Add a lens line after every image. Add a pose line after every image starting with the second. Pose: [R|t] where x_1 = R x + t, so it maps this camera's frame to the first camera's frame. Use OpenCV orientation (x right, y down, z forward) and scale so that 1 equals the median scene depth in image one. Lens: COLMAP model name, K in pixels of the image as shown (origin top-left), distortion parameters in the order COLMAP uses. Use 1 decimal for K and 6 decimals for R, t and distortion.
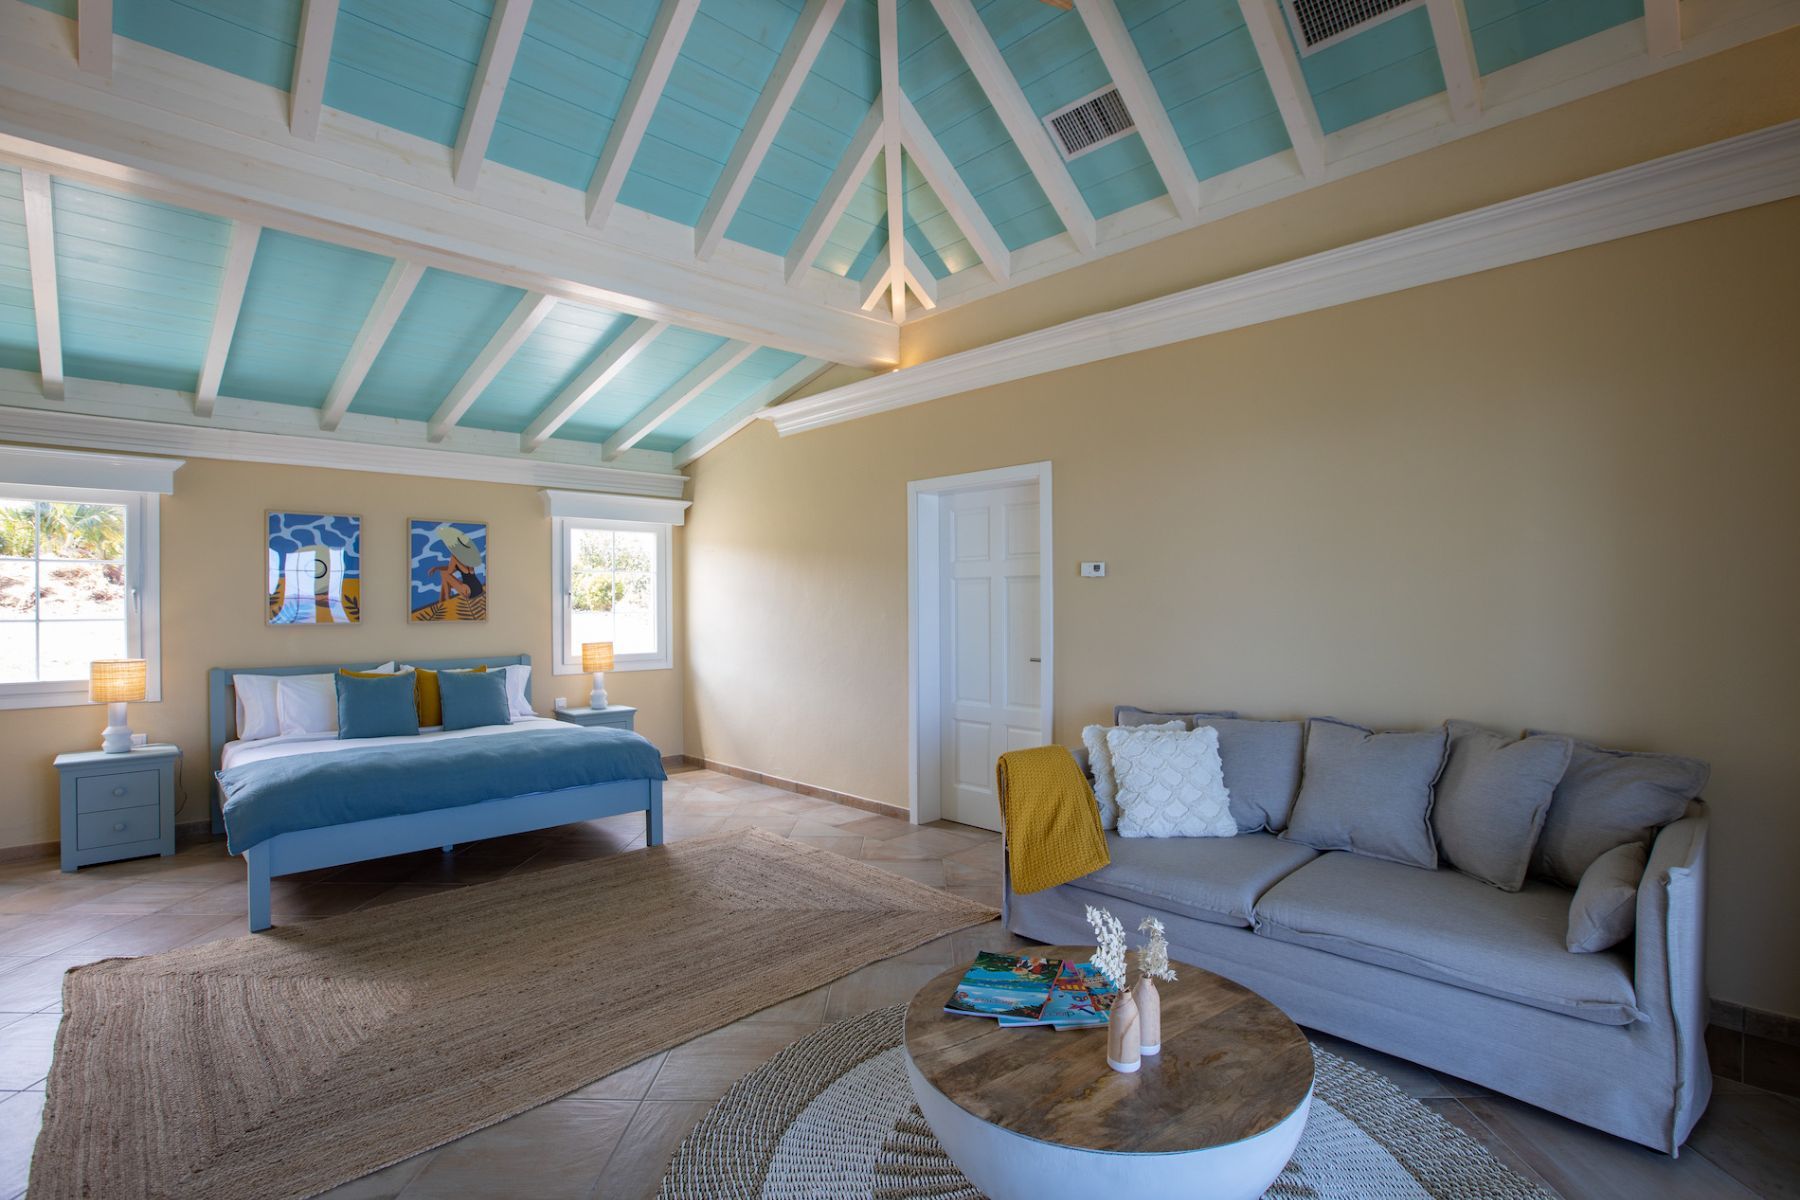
lens RADIAL K [[854.9, 0, 883.6], [0, 854.9, 597.5], [0, 0, 1]] dist [-0.023754, 0.007222]
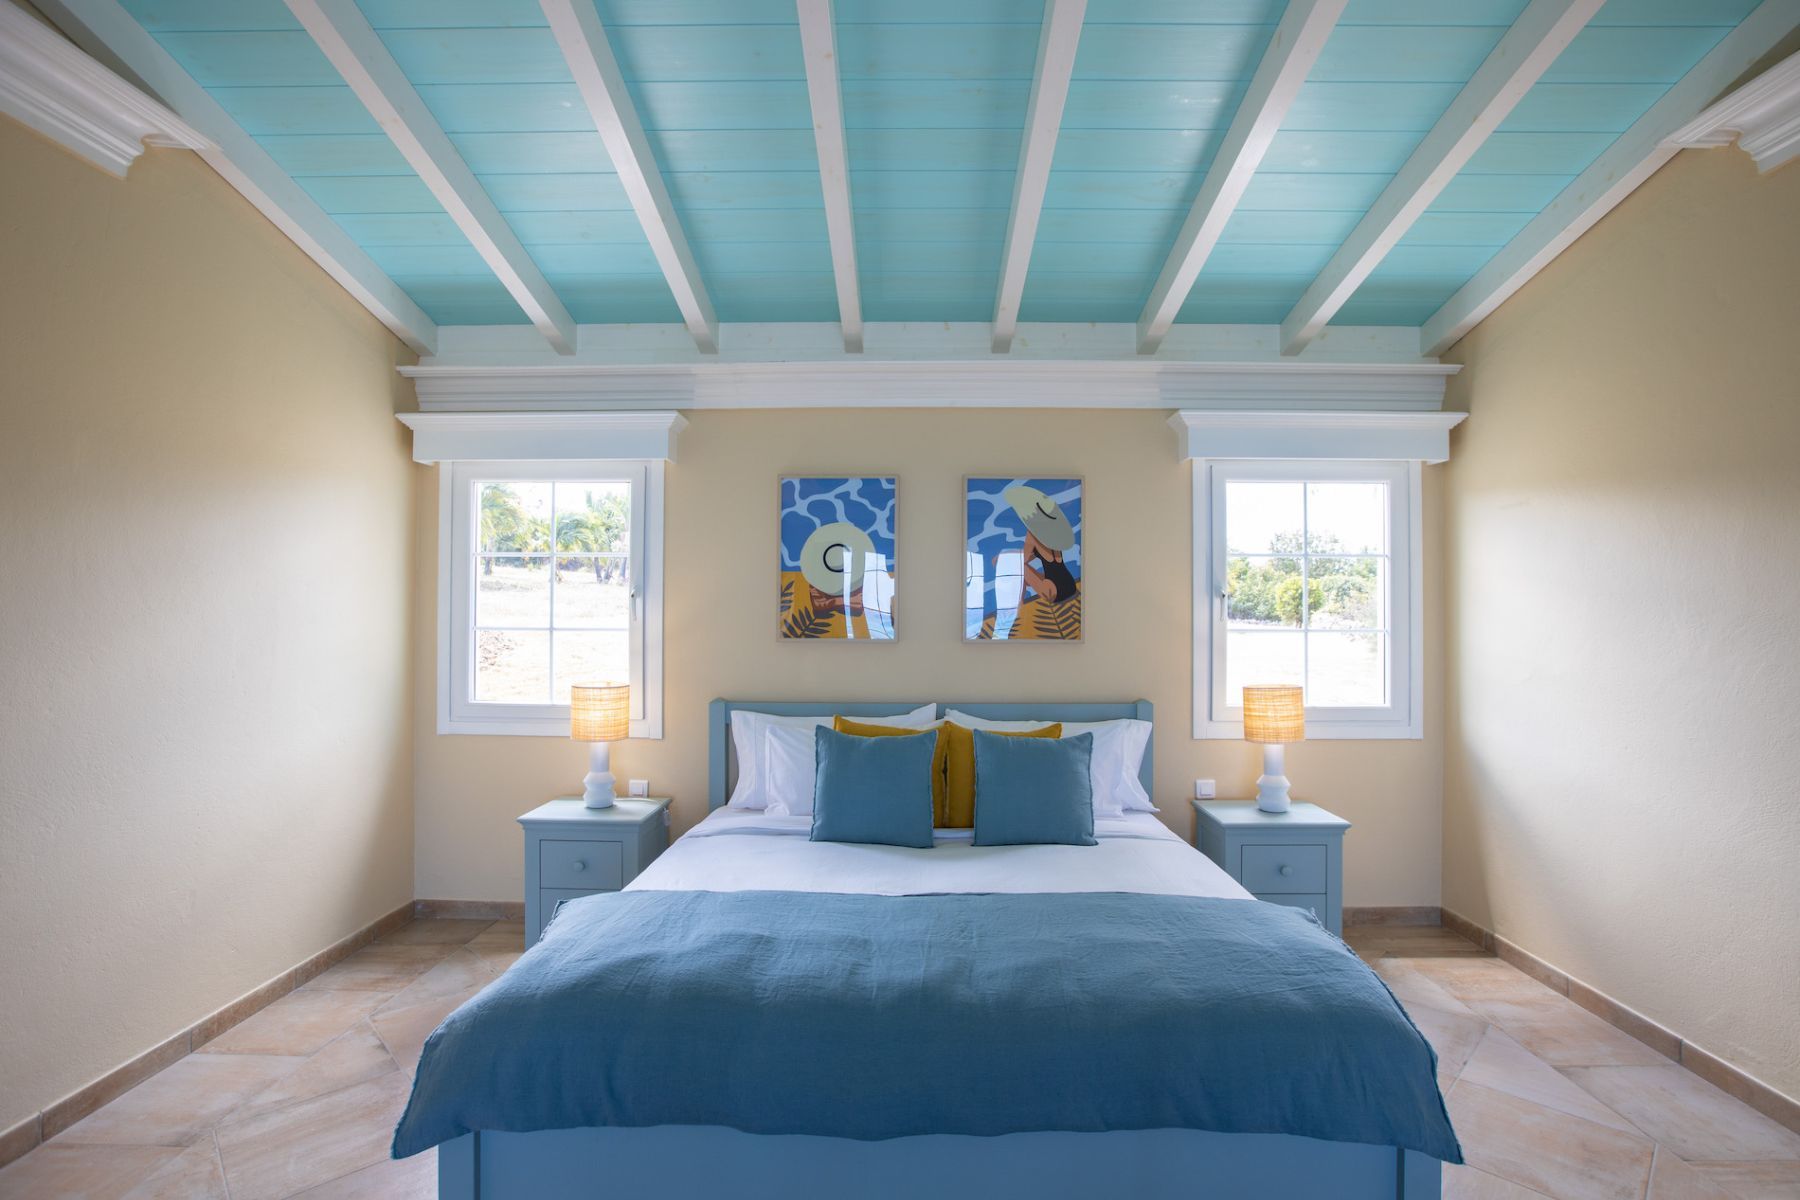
lens RADIAL K [[854.9, 0, 917.7], [0, 854.9, 607.9], [0, 0, 1]] dist [-0.023754, 0.007222]
pose [[0.739267, 0.002271, -0.673409, -0.159780], [-0.003021, 0.999995, 0.000055, 0.005234], [0.673406, 0.001994, 0.739270, 0.518564]]
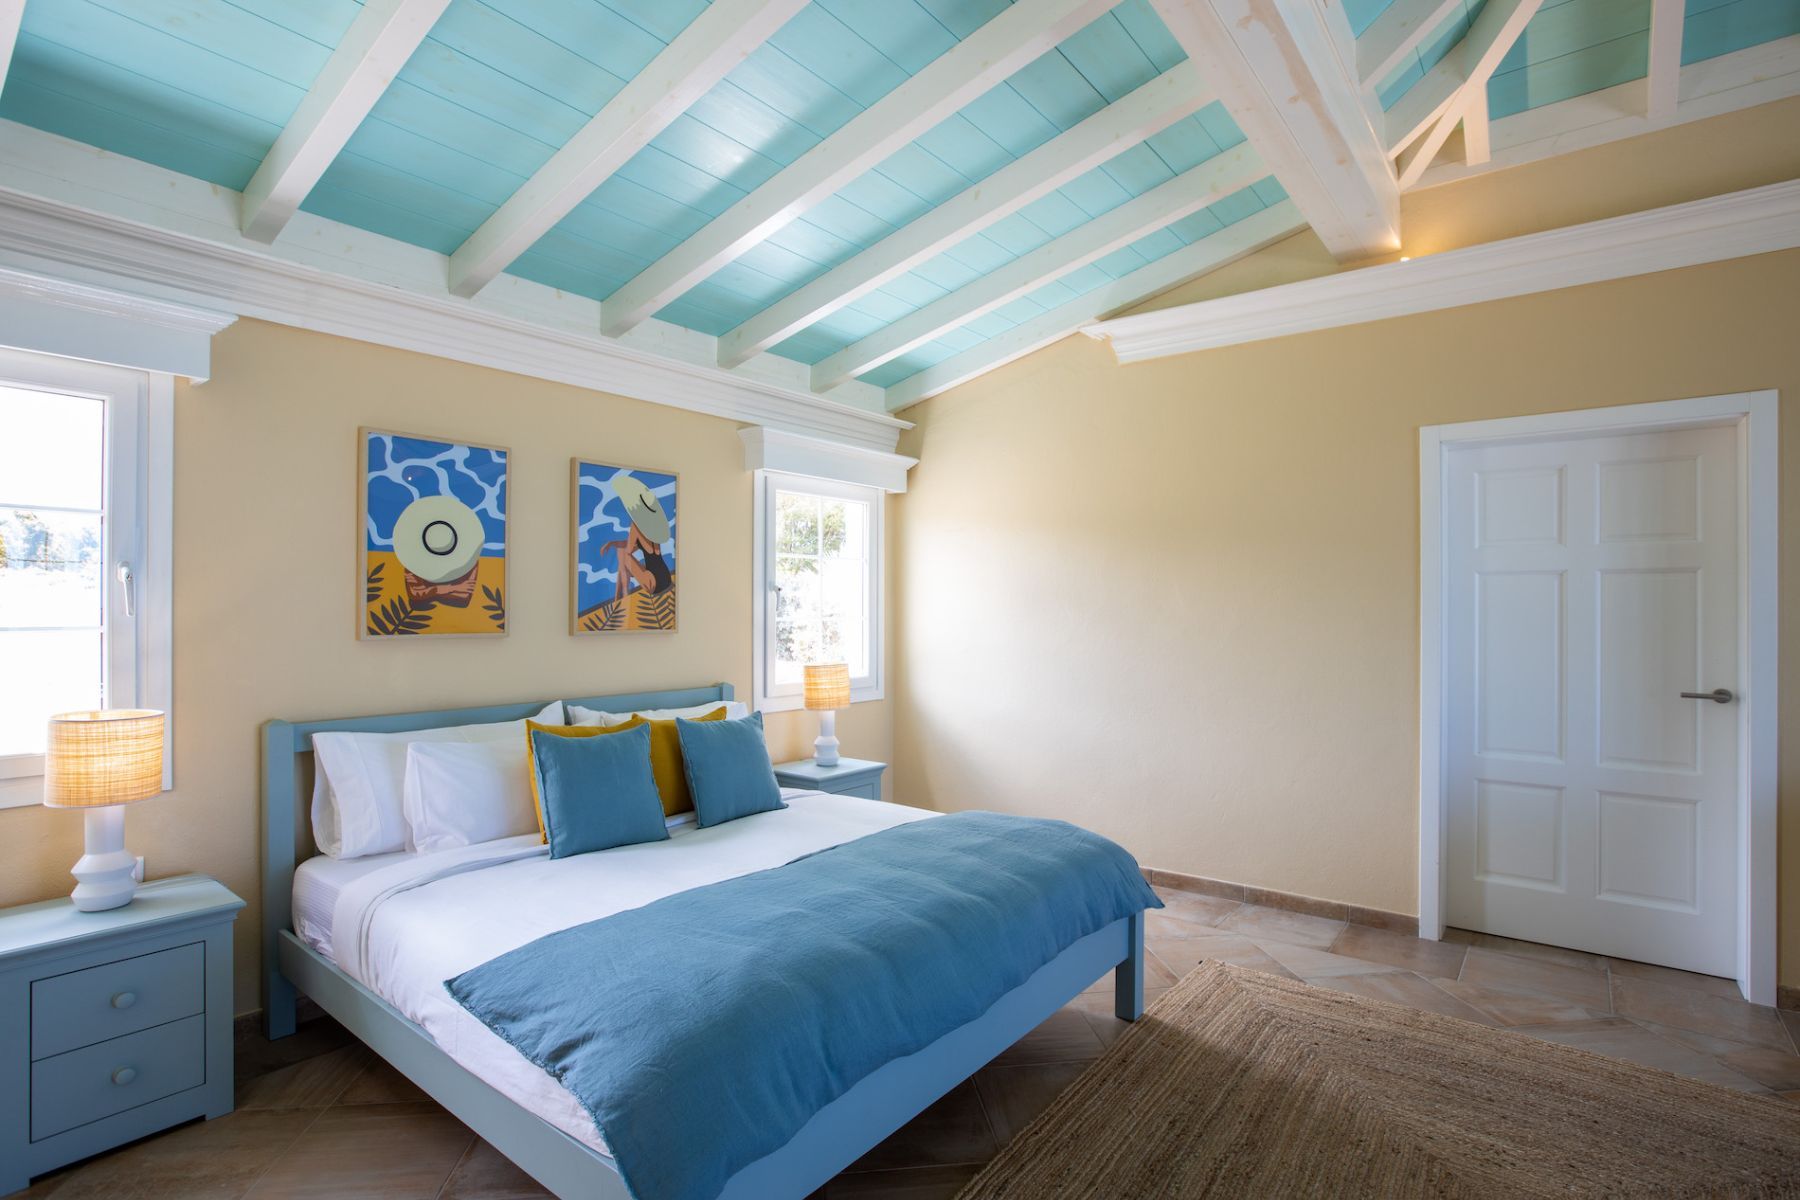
lens RADIAL K [[901.4, 0, 907.1], [0, 901.4, 589.0], [0, 0, 1]] dist [-0.026990, 0.008504]
pose [[0.986355, 0.011805, 0.164211, -0.442193], [-0.009792, 0.999867, -0.013059, 0.004528], [-0.164344, 0.011273, 0.986339, 0.347363]]
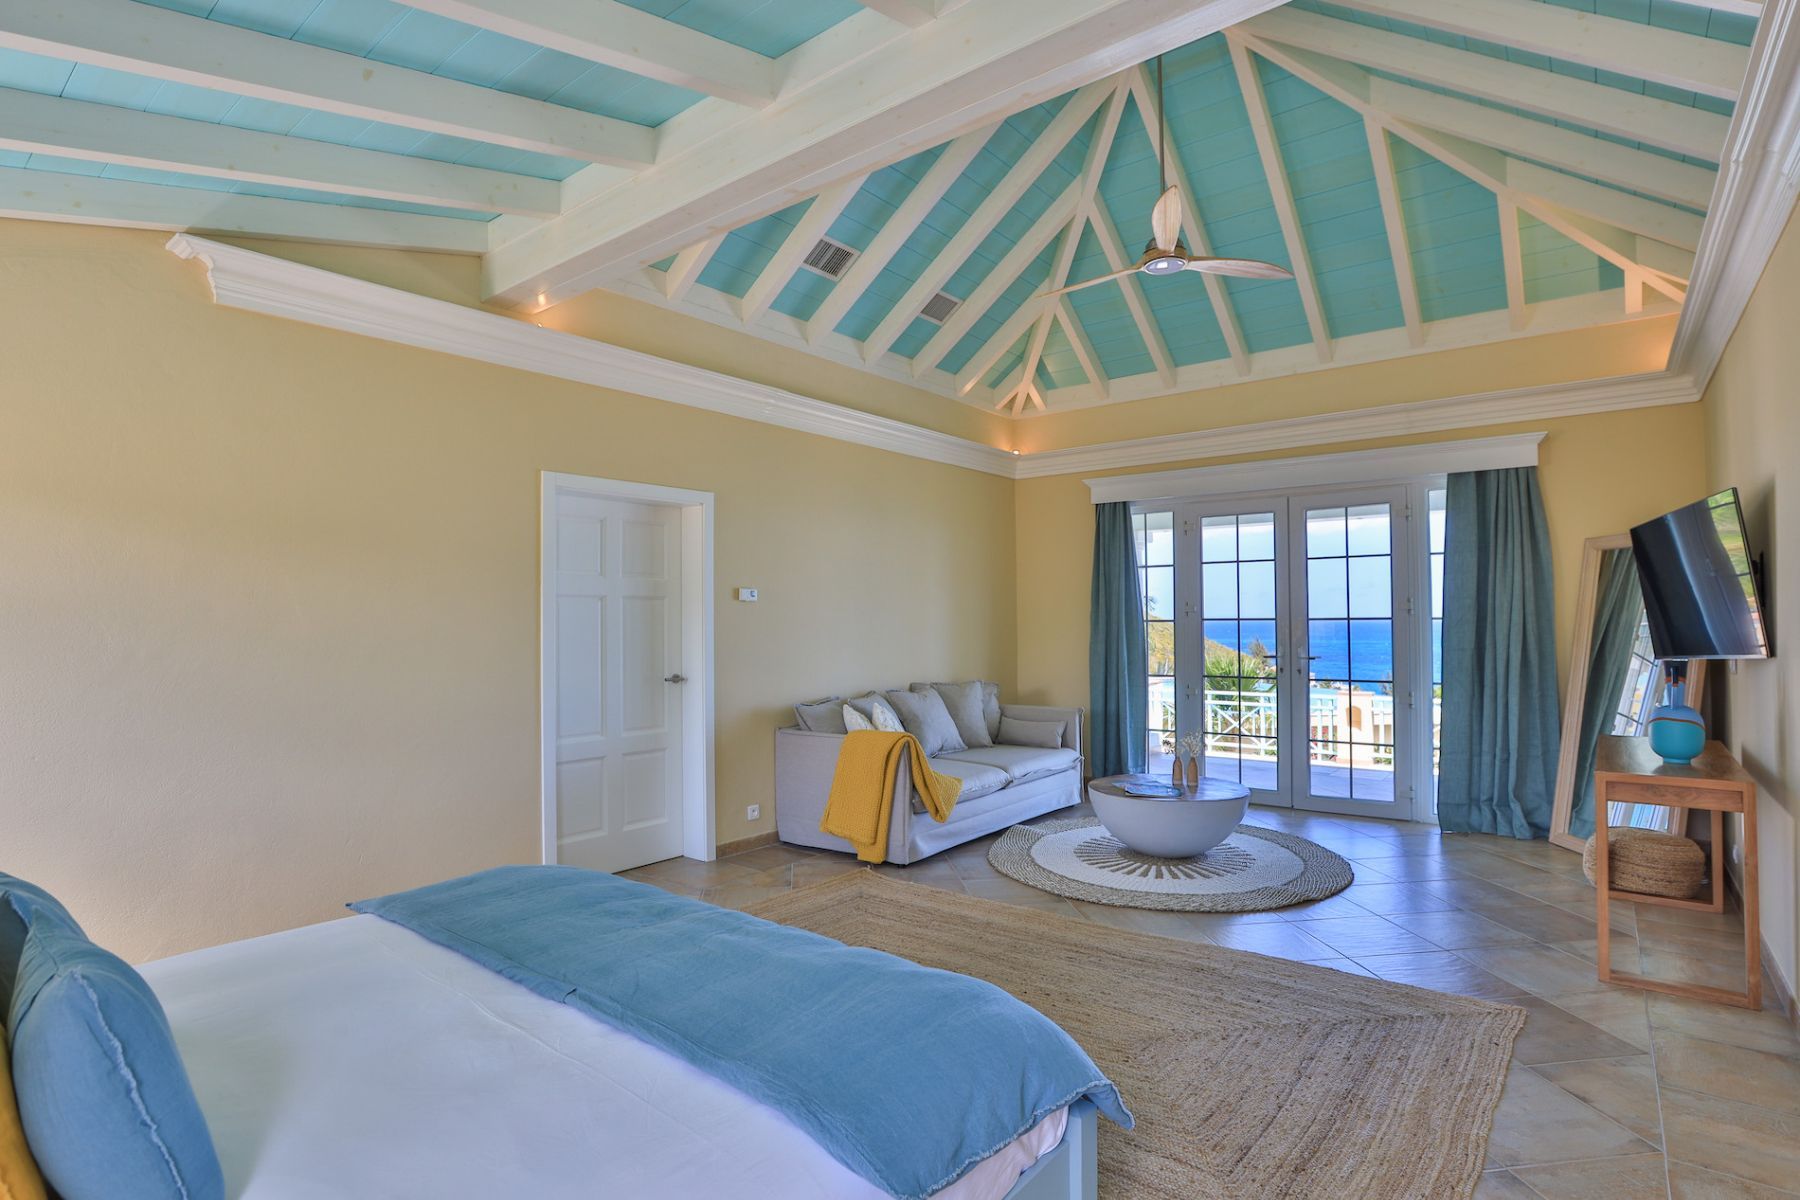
lens RADIAL K [[934.2, 0, 896.3], [0, 934.2, 593.7], [0, 0, 1]] dist [0.025052, -0.000142]
pose [[-0.130481, 0.028185, 0.991050, -0.801379], [-0.002284, 0.999585, -0.028729, 0.001661], [-0.991448, -0.006012, -0.130362, 0.724448]]
